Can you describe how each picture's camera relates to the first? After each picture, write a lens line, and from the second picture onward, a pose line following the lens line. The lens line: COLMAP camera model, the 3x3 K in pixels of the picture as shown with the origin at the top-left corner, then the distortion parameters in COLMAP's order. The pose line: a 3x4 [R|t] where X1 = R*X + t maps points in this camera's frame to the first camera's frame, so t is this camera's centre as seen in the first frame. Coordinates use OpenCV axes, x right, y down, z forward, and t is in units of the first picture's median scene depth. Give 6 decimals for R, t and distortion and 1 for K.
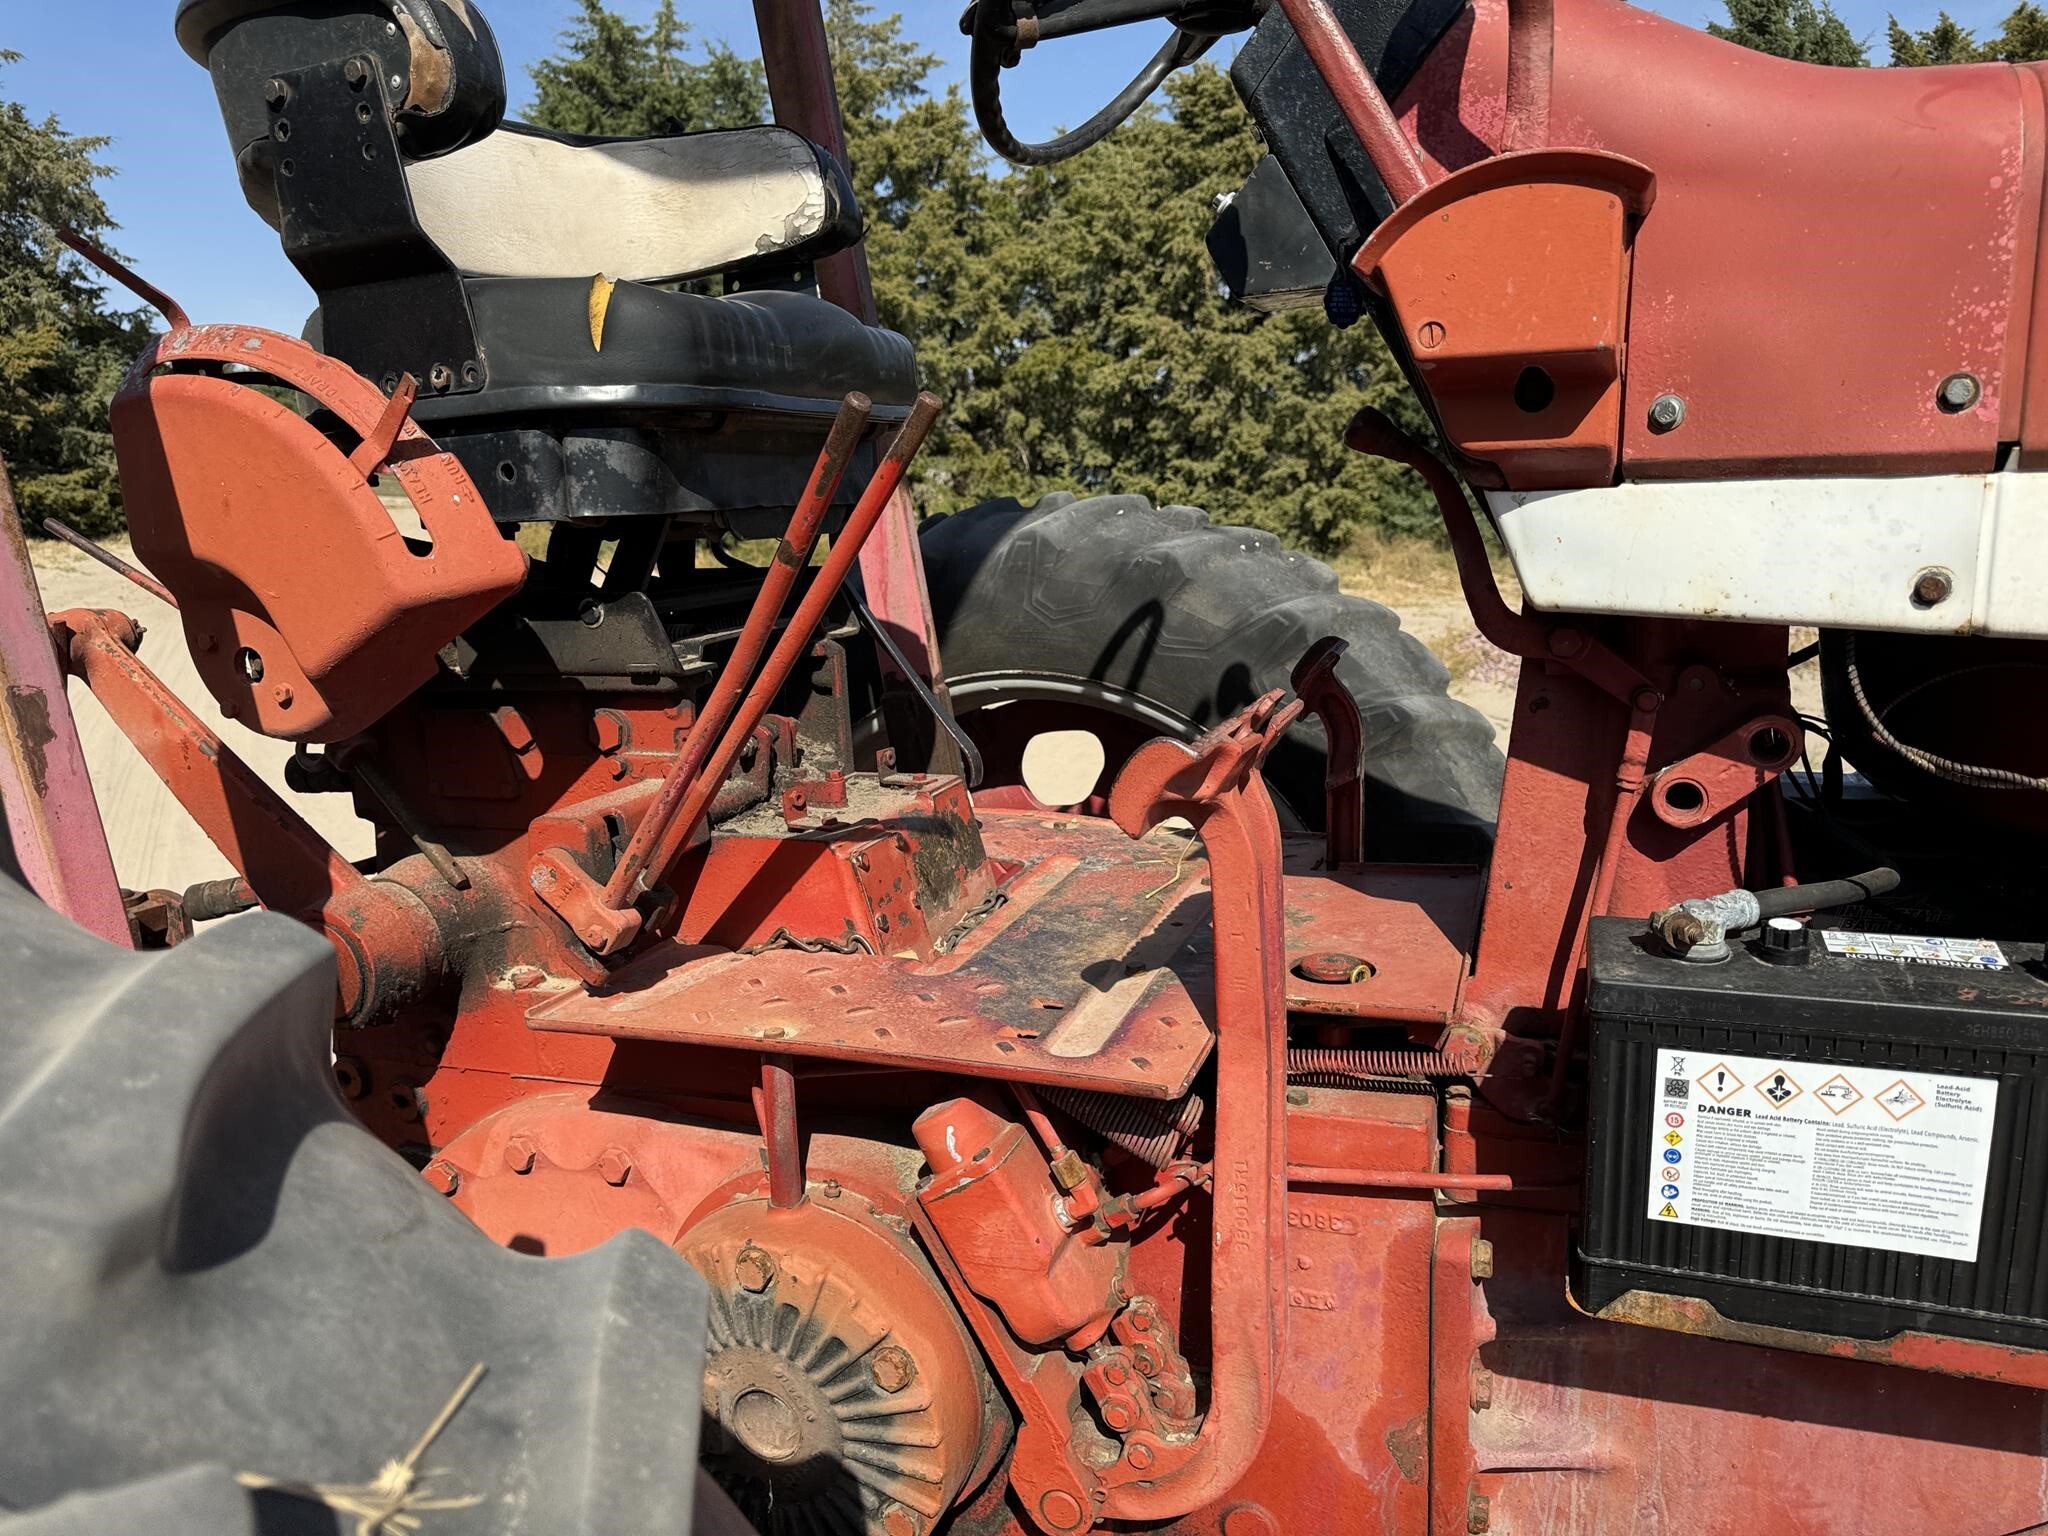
lens RADIAL K [[1459.7, 0, 962.7], [0, 1459.7, 784.6], [0, 0, 1]] dist [0.031990, -0.047654]
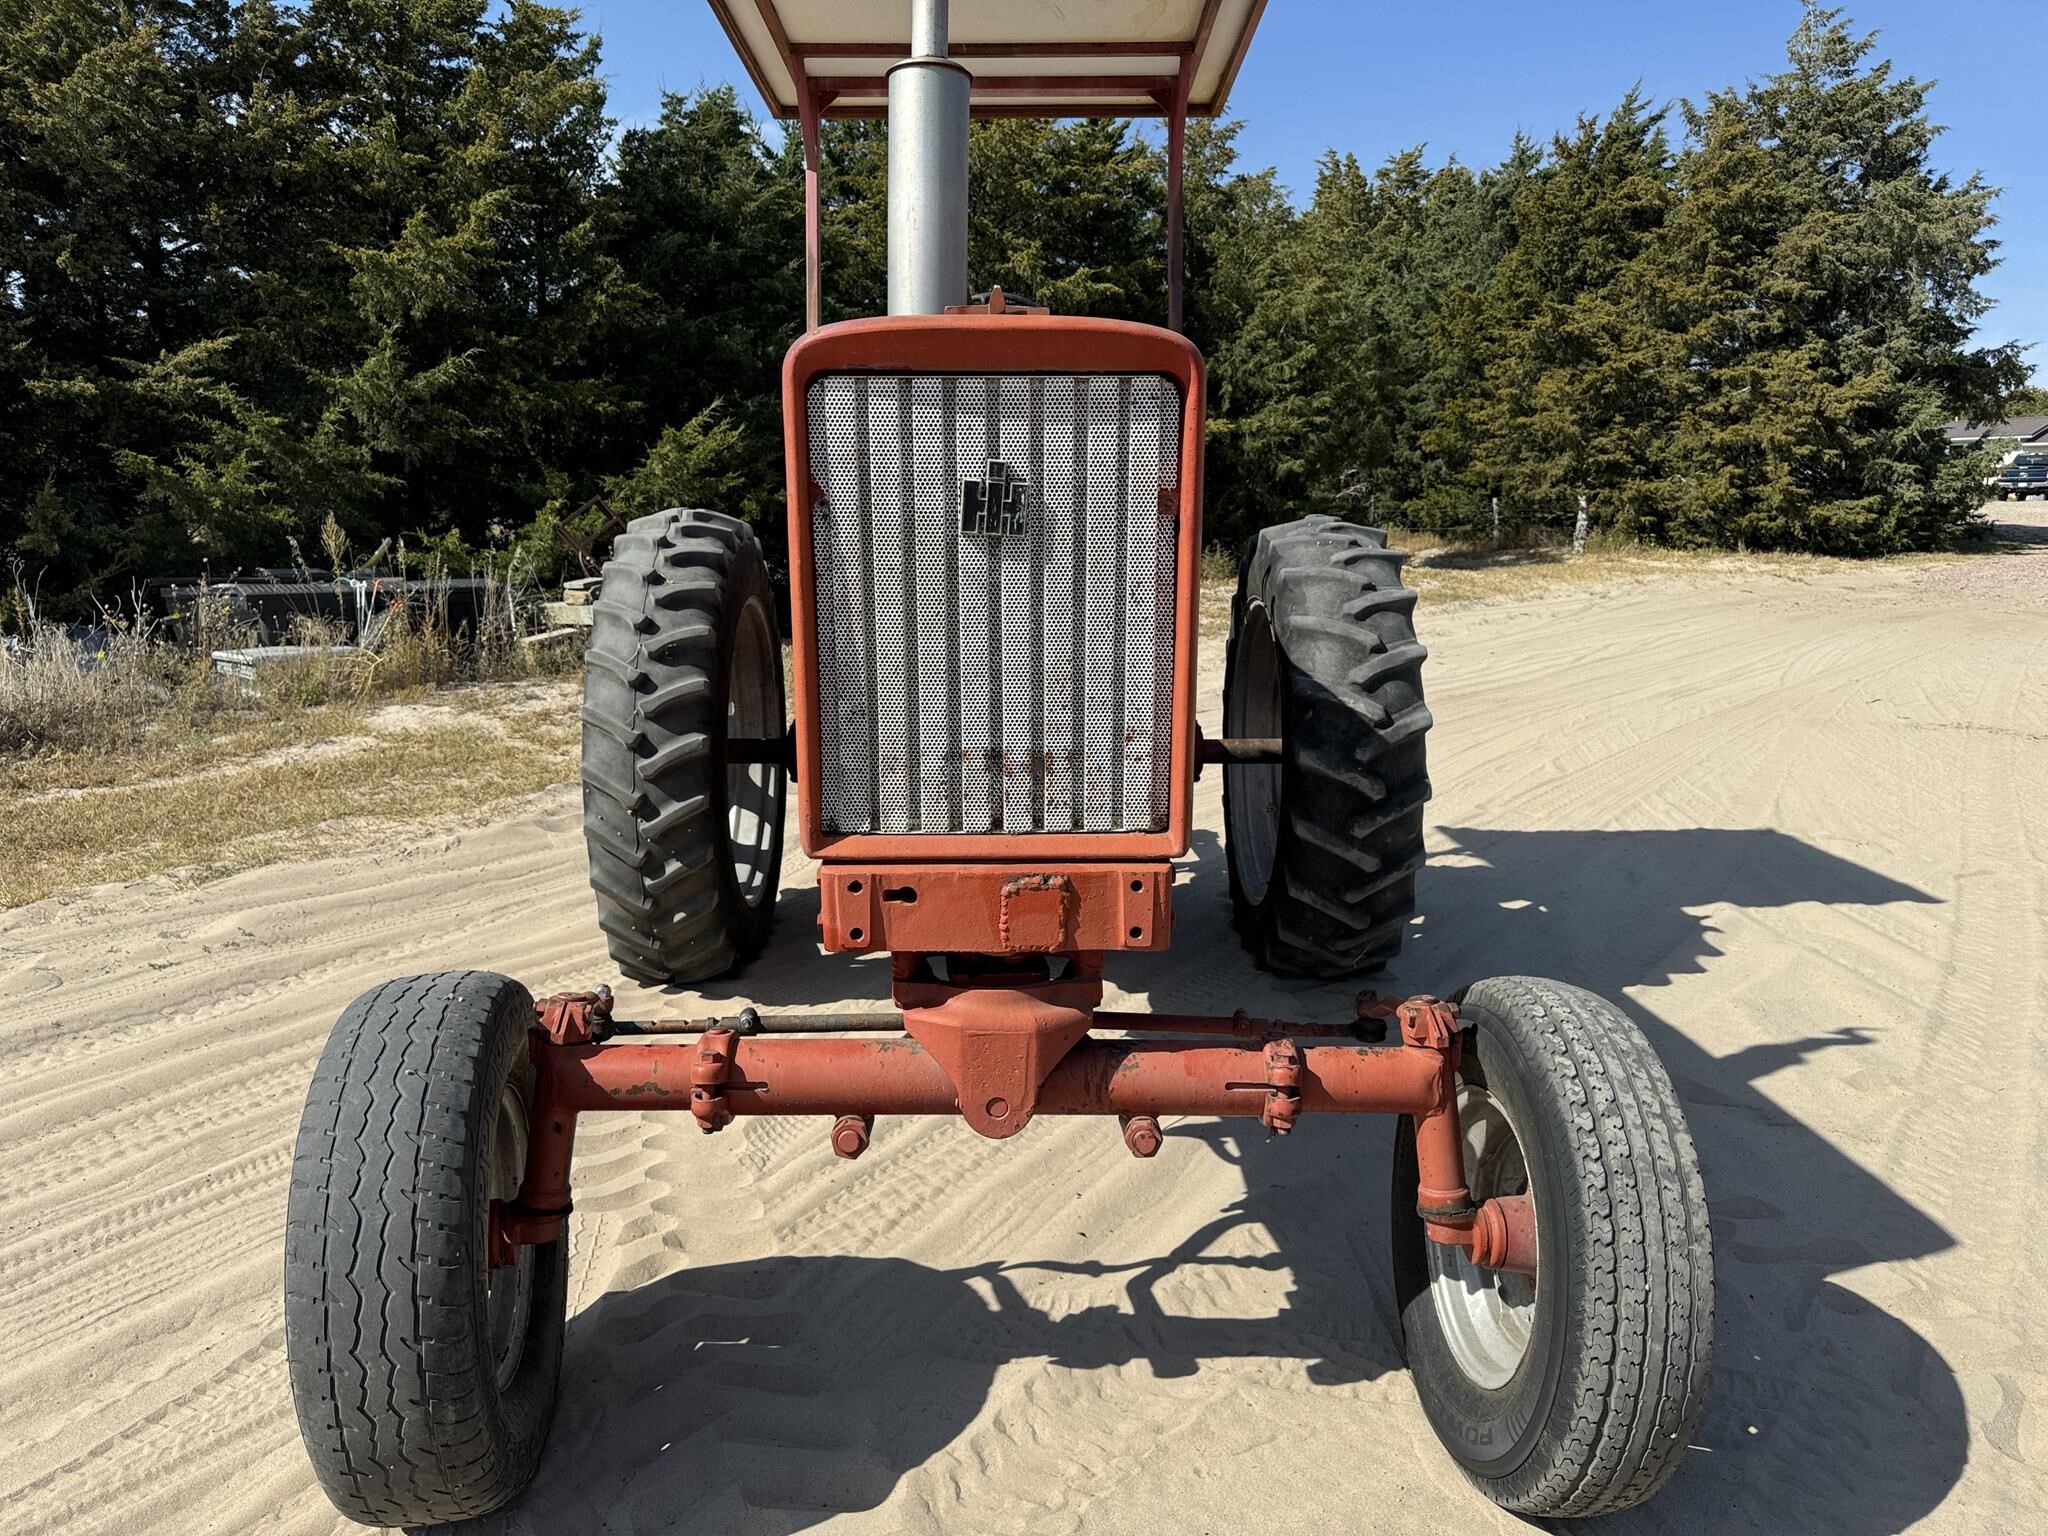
lens RADIAL K [[1454.4, 0, 1029.0], [0, 1454.4, 766.8], [0, 0, 1]] dist [0.028385, -0.027847]
pose [[0.379564, 0.180978, -0.907291, 0.232368], [-0.205747, 0.972634, 0.107939, 0.000843], [0.901997, 0.145702, 0.406413, -0.019324]]
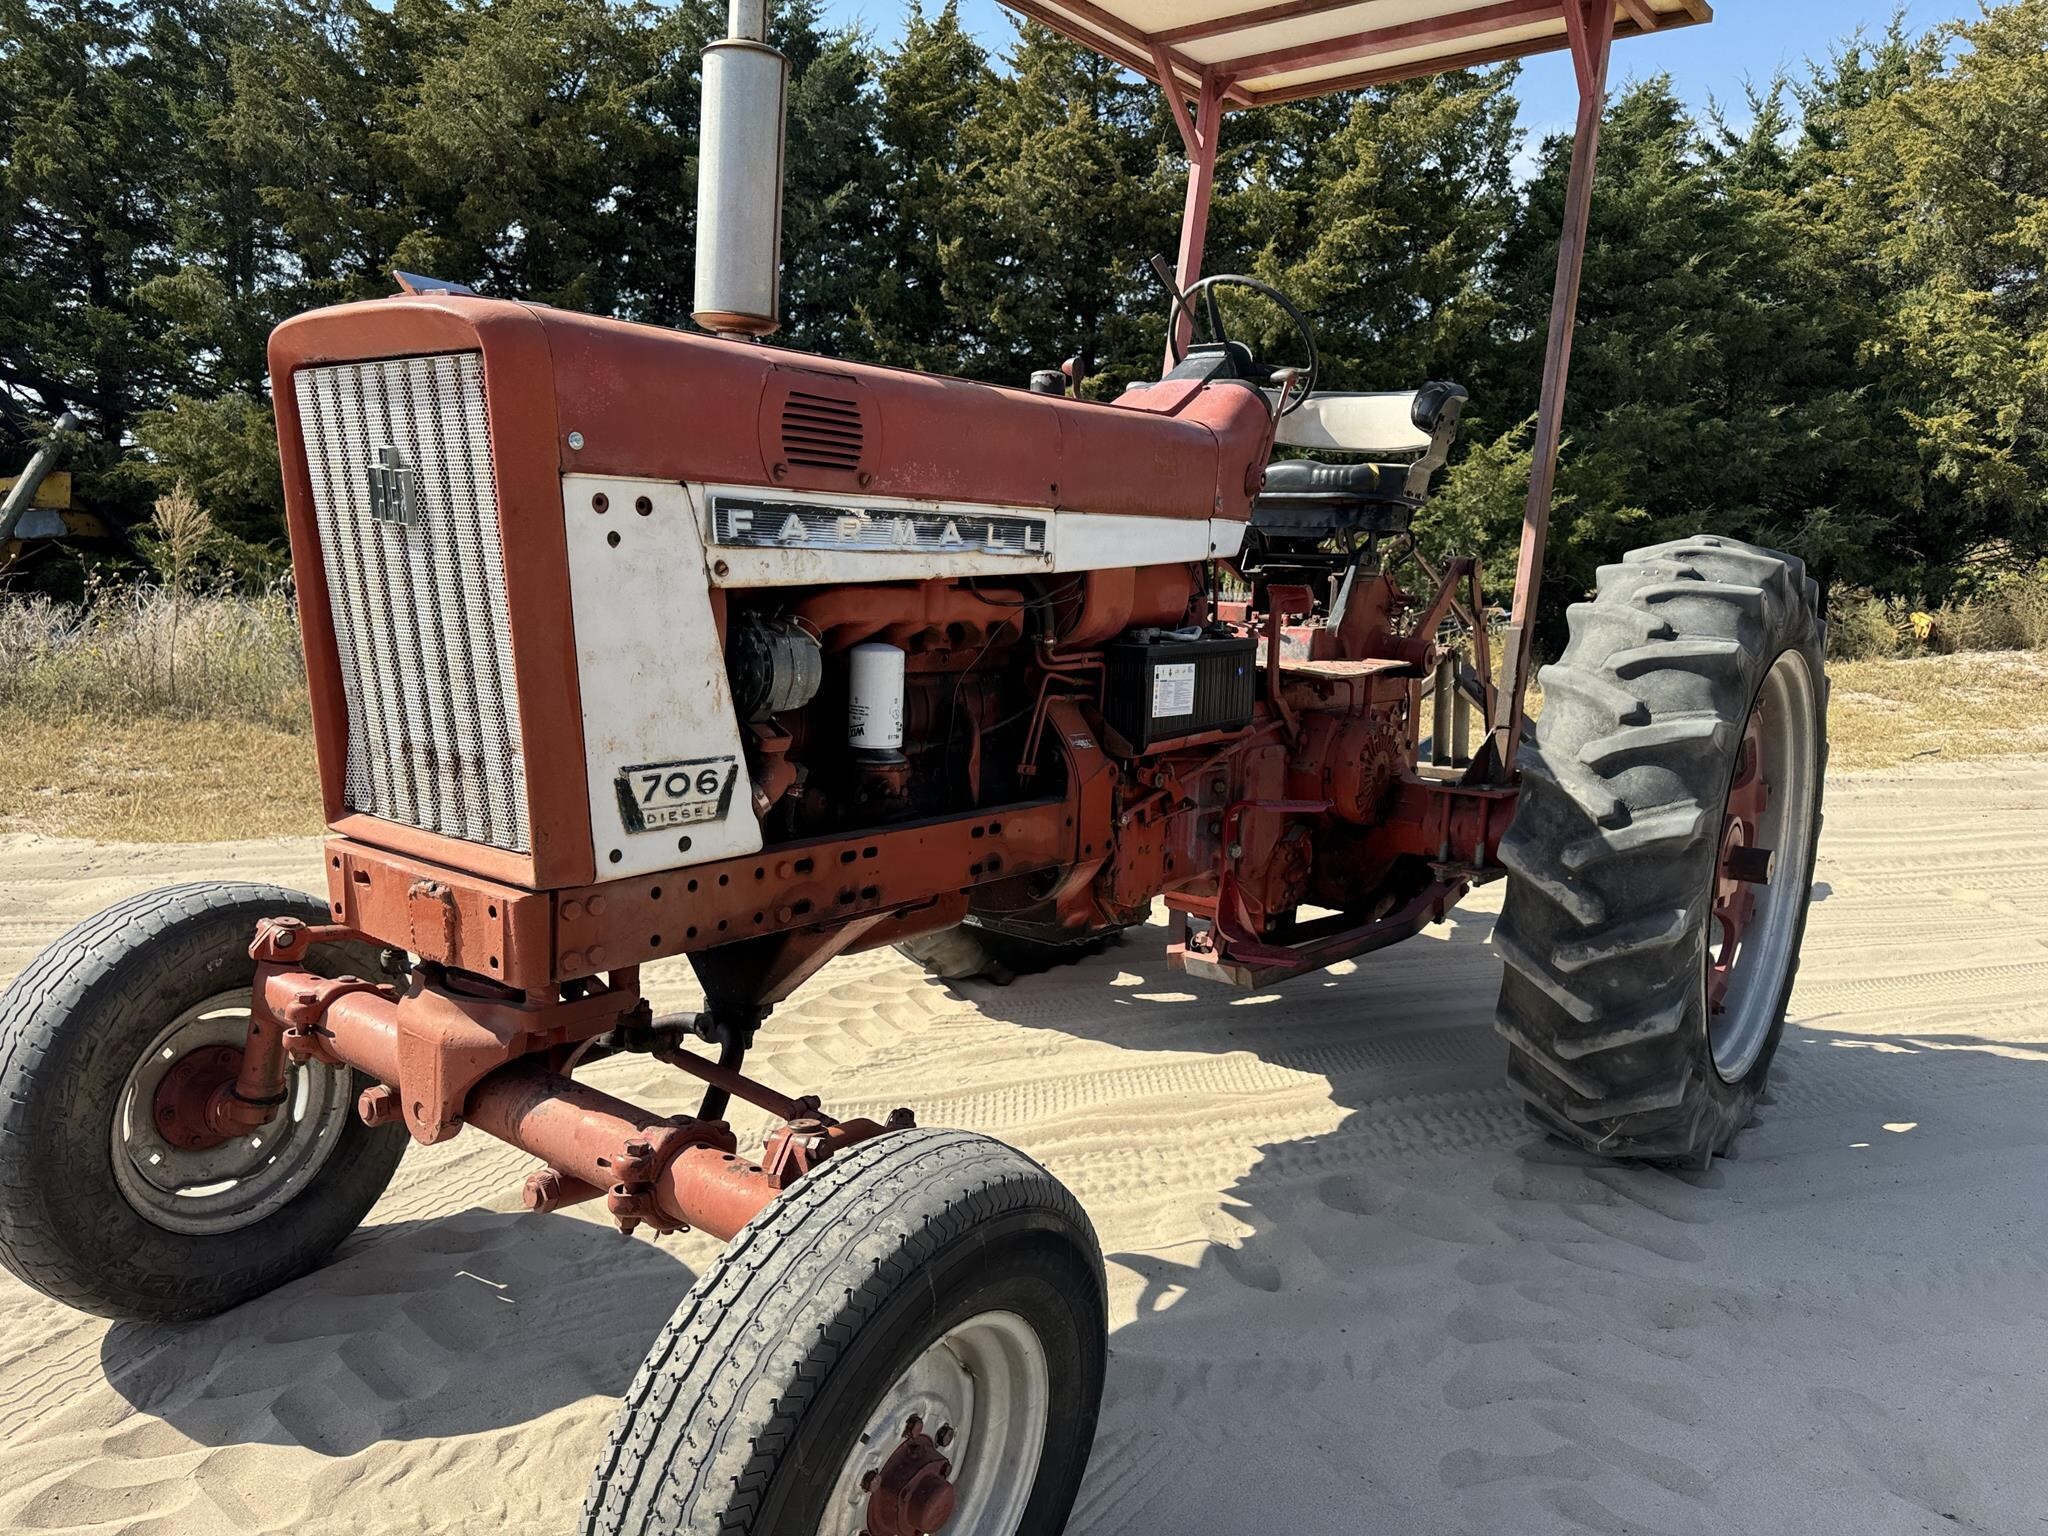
lens RADIAL K [[1452.0, 0, 1040.9], [0, 1452.0, 756.6], [0, 0, 1]] dist [0.072665, -0.104064]
pose [[-0.285858, 0.166384, -0.943717, 0.218584], [-0.219632, 0.947220, 0.233530, -0.024207], [0.932763, 0.274027, -0.234228, 0.100057]]
